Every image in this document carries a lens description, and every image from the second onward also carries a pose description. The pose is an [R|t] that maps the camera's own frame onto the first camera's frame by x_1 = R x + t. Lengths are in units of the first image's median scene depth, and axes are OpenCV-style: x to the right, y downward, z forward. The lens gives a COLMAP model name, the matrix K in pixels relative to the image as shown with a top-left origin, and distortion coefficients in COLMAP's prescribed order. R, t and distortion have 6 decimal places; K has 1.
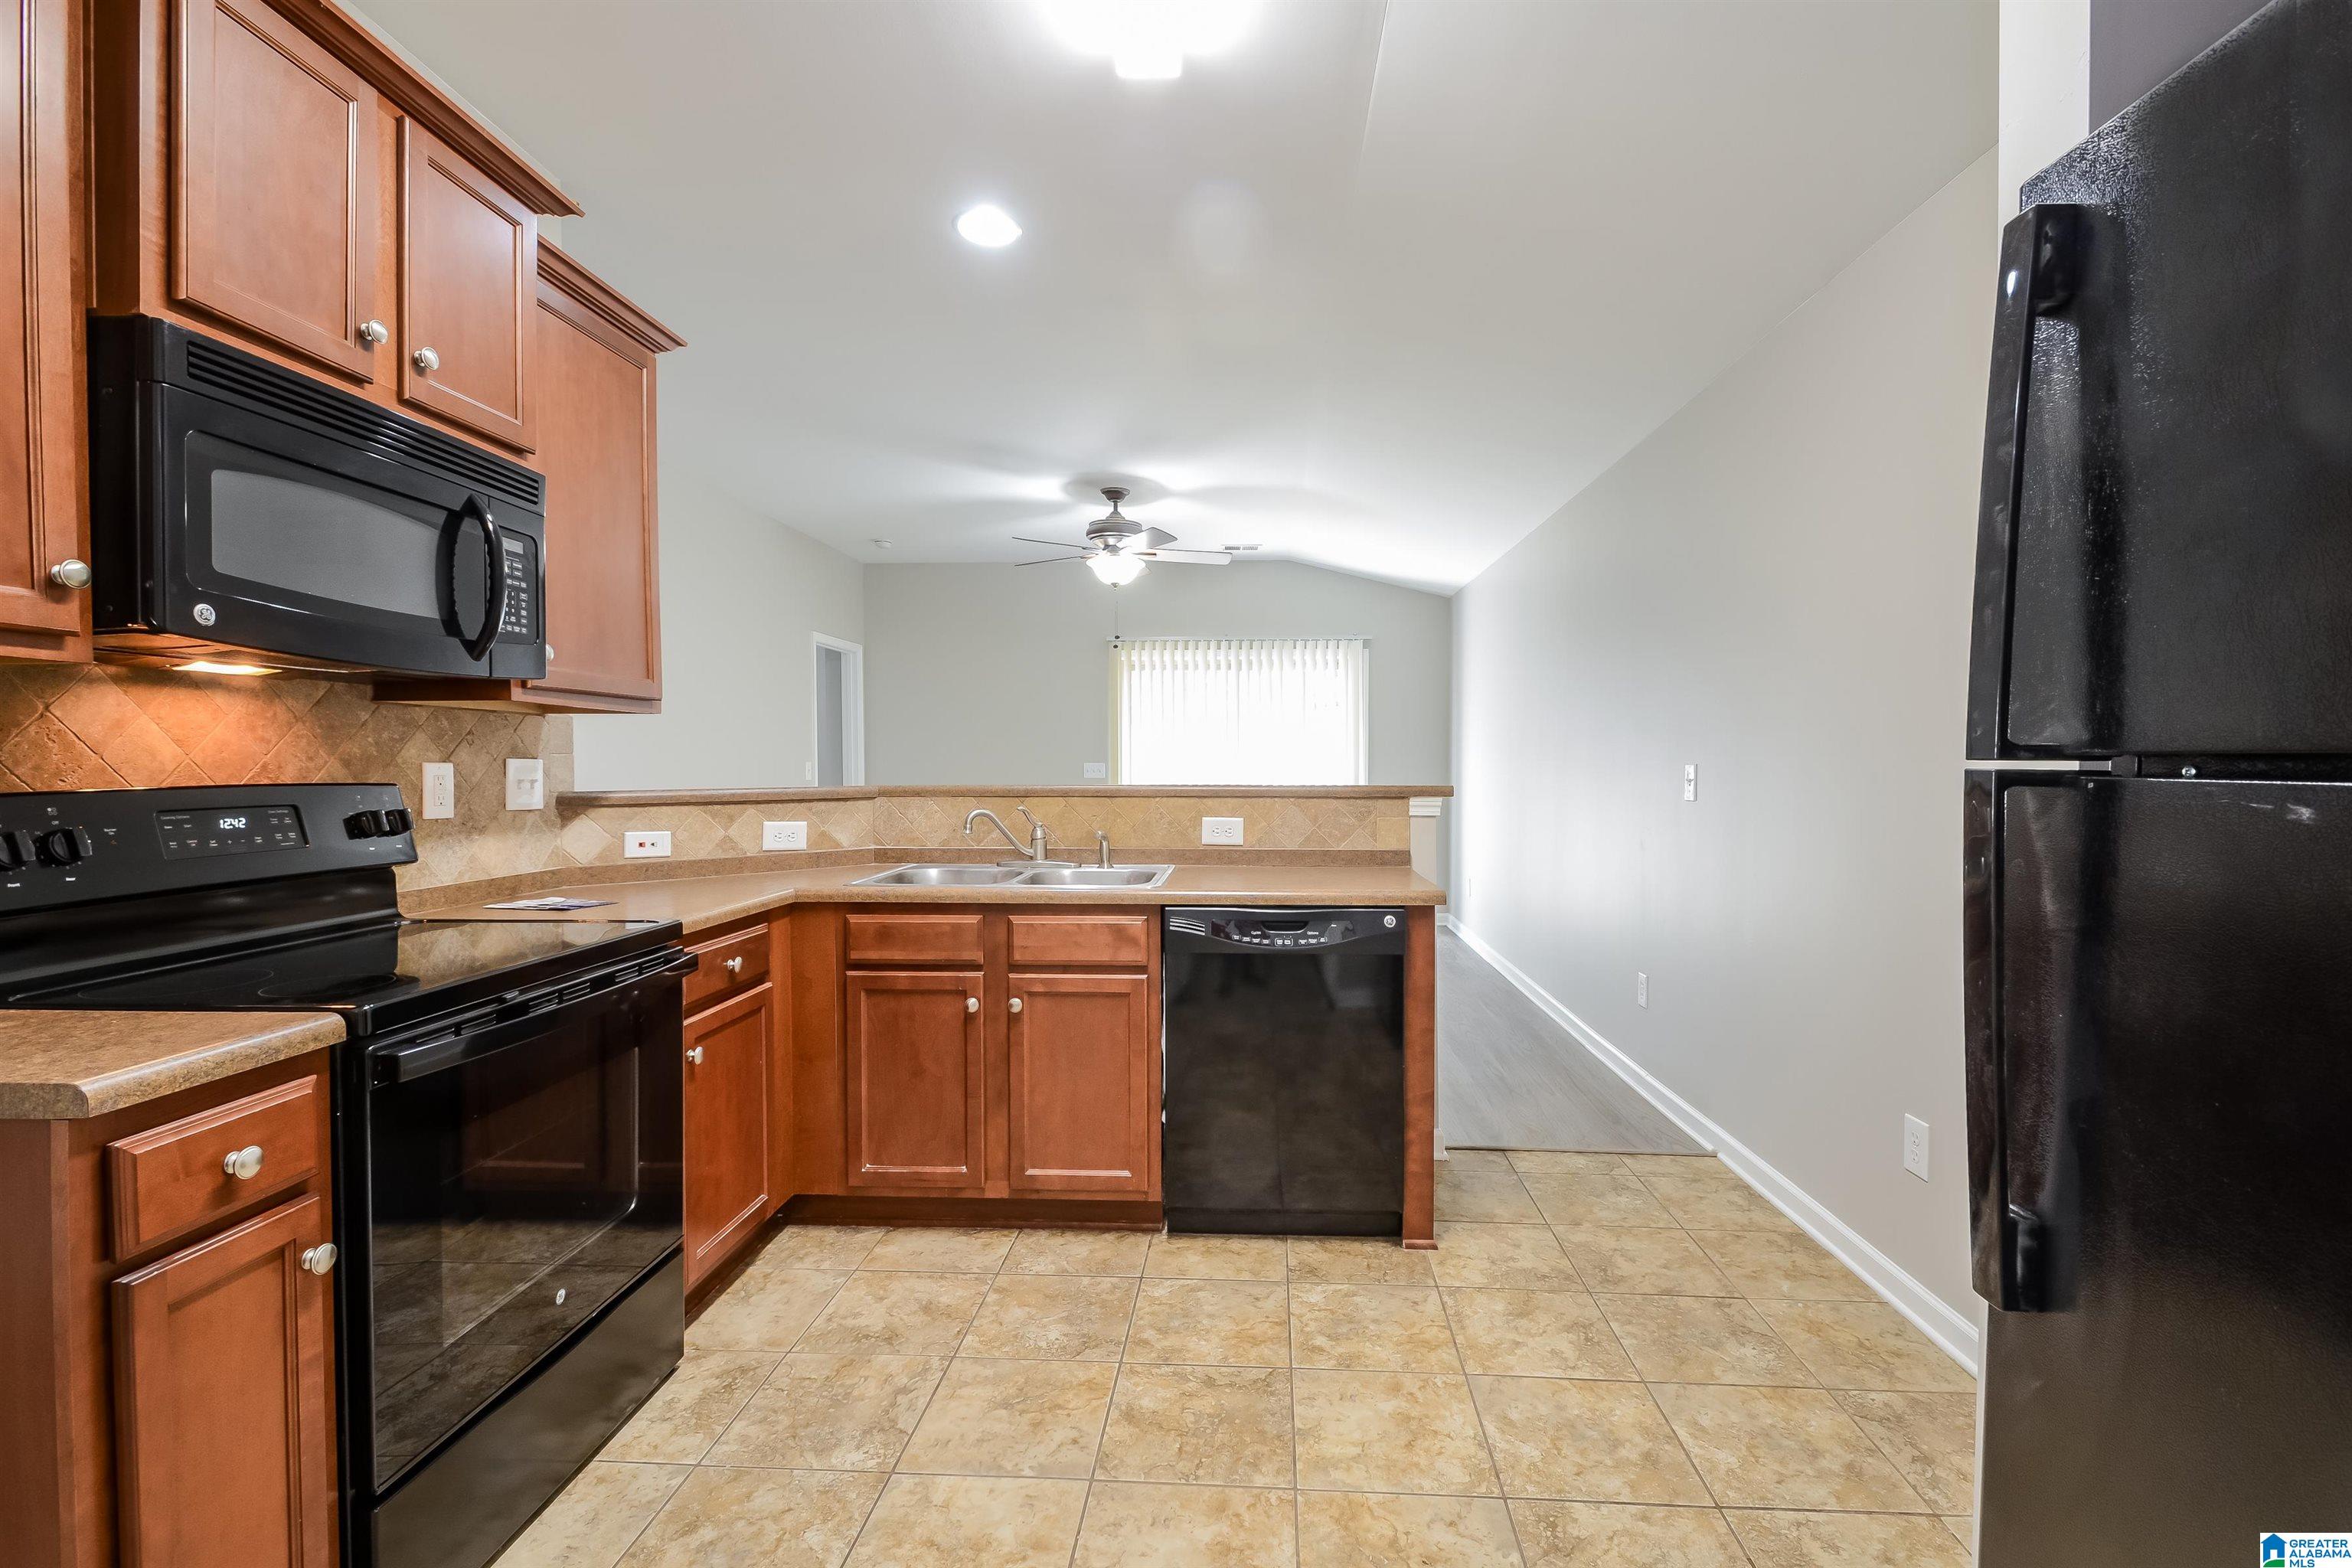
lens RADIAL K [[1018.8, 0, 1181.5], [0, 1018.8, 762.4], [0, 0, 1]] dist [0.022533, -0.012949]
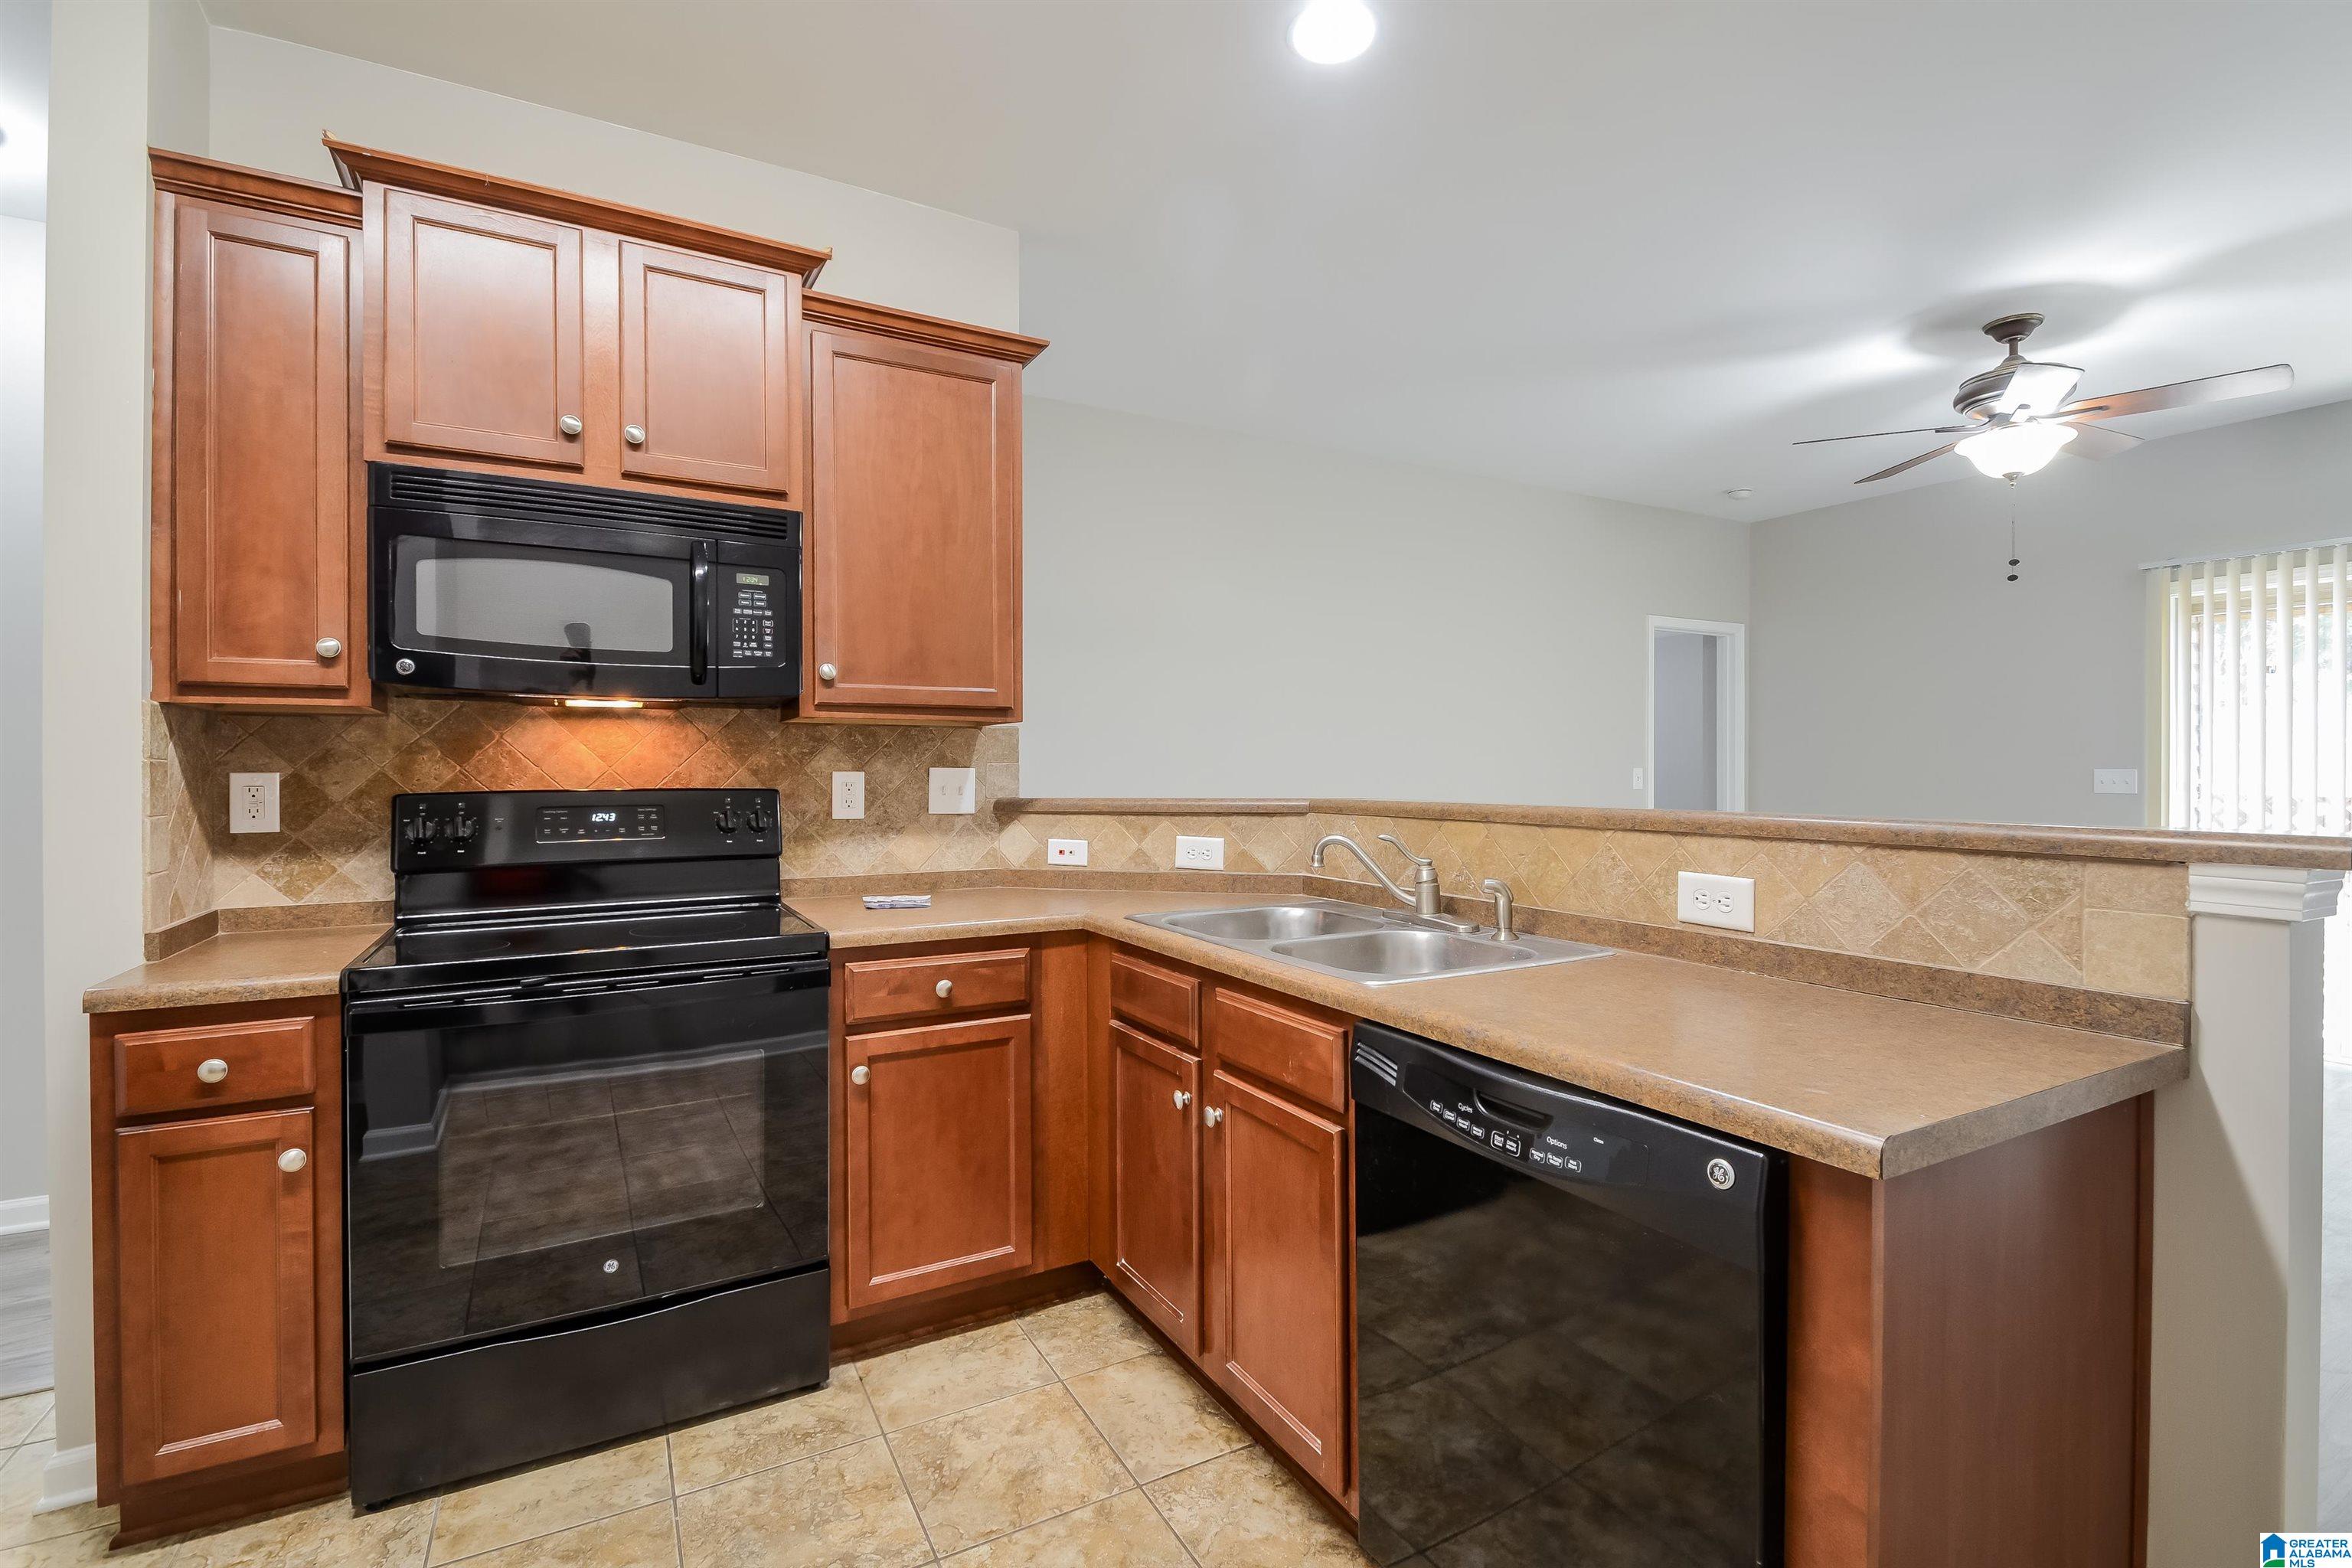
lens RADIAL K [[1018.8, 0, 1181.5], [0, 1018.8, 762.4], [0, 0, 1]] dist [0.022533, -0.012949]
pose [[0.548716, -0.006765, -0.835982, 0.423197], [0.002399, 0.999976, -0.006517, -0.001739], [0.836005, 0.001570, 0.548719, 0.605576]]
